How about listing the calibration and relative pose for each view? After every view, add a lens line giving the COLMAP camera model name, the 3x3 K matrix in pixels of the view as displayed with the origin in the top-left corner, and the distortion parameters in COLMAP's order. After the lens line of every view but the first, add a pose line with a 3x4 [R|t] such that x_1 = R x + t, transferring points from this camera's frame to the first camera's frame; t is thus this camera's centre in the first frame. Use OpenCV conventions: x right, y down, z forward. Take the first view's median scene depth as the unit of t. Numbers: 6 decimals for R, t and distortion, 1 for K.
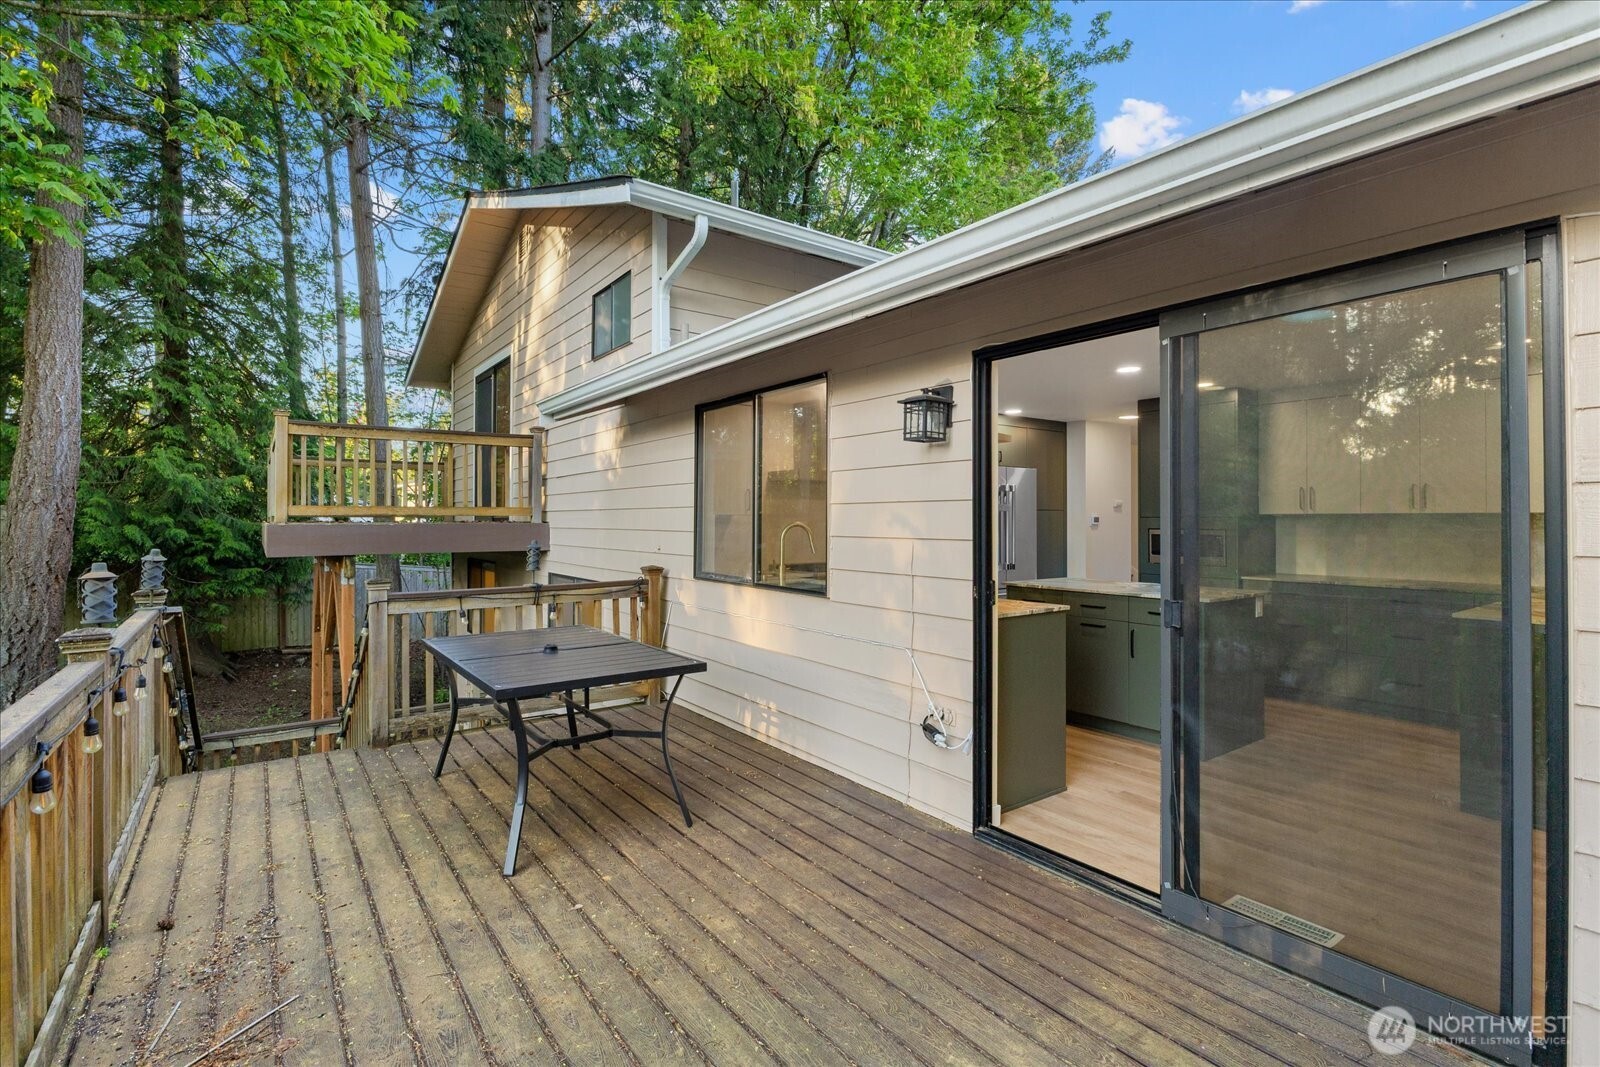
lens RADIAL K [[749.8, 0, 803.4], [0, 749.8, 532.5], [0, 0, 1]] dist [0.003023, -0.000320]
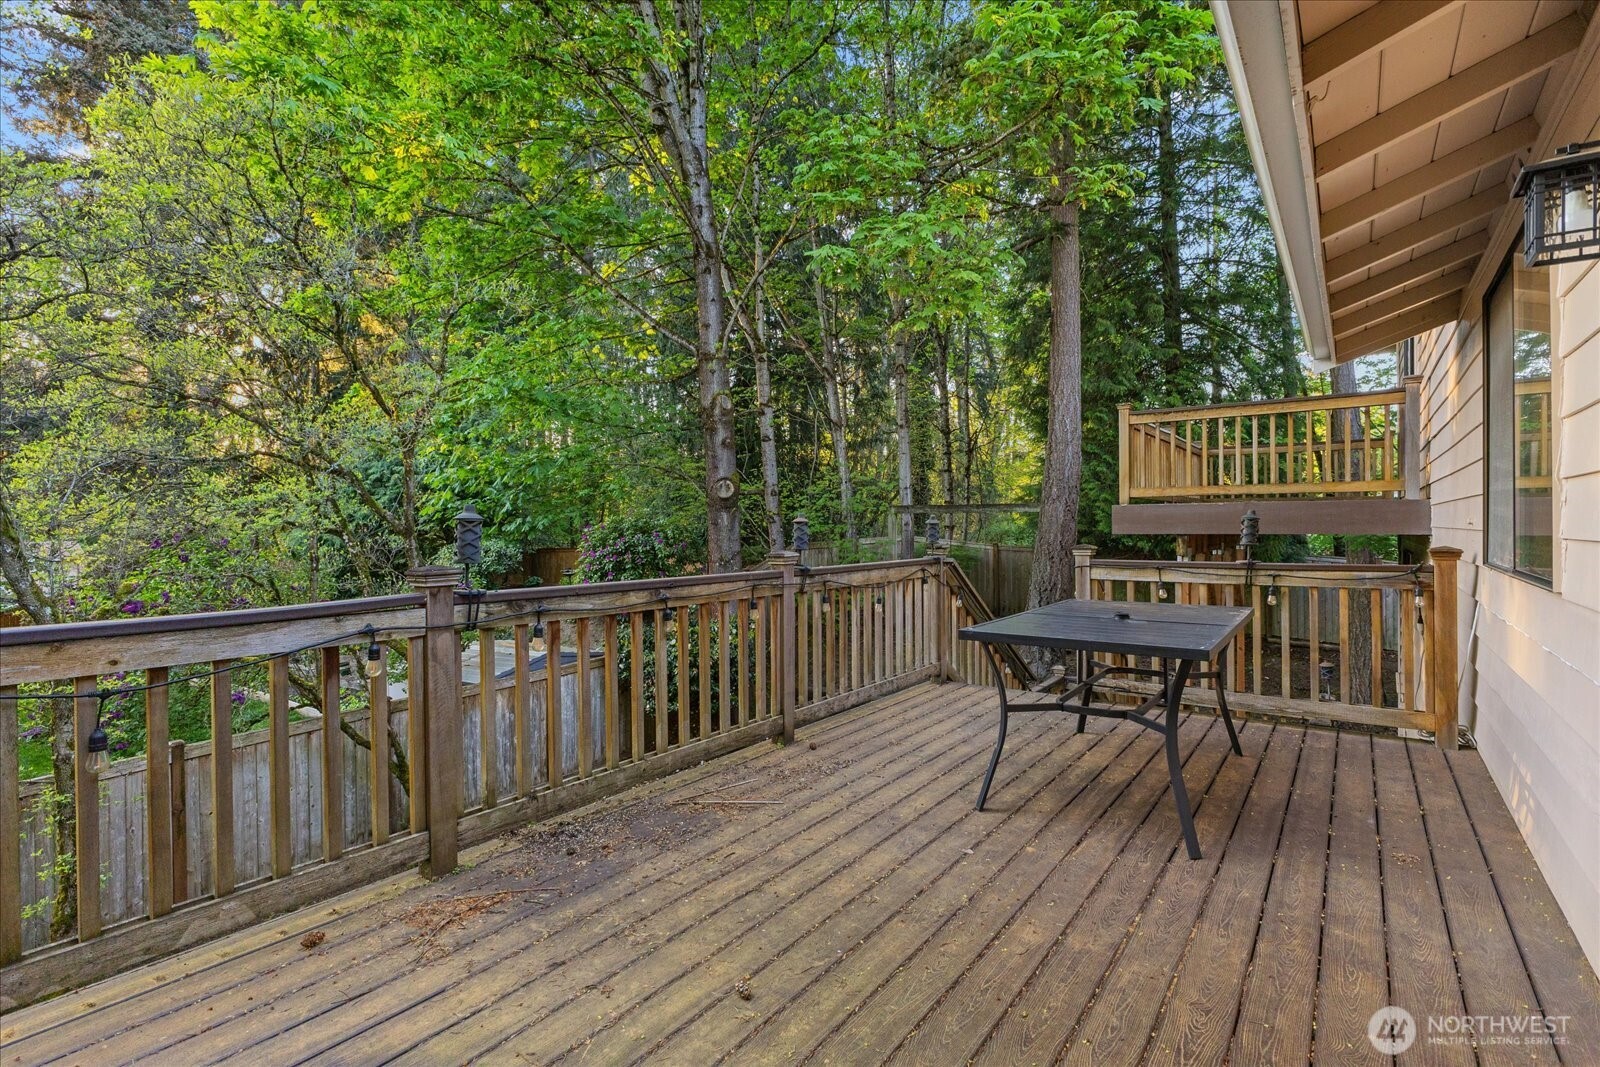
lens RADIAL K [[749.8, 0, 803.4], [0, 749.8, 532.5], [0, 0, 1]] dist [0.003023, -0.000320]
pose [[0.301595, 0.006445, -0.953414, 0.515964], [-0.008024, 0.999959, 0.004221, 0.062506], [0.953402, 0.006377, 0.301634, 0.428194]]
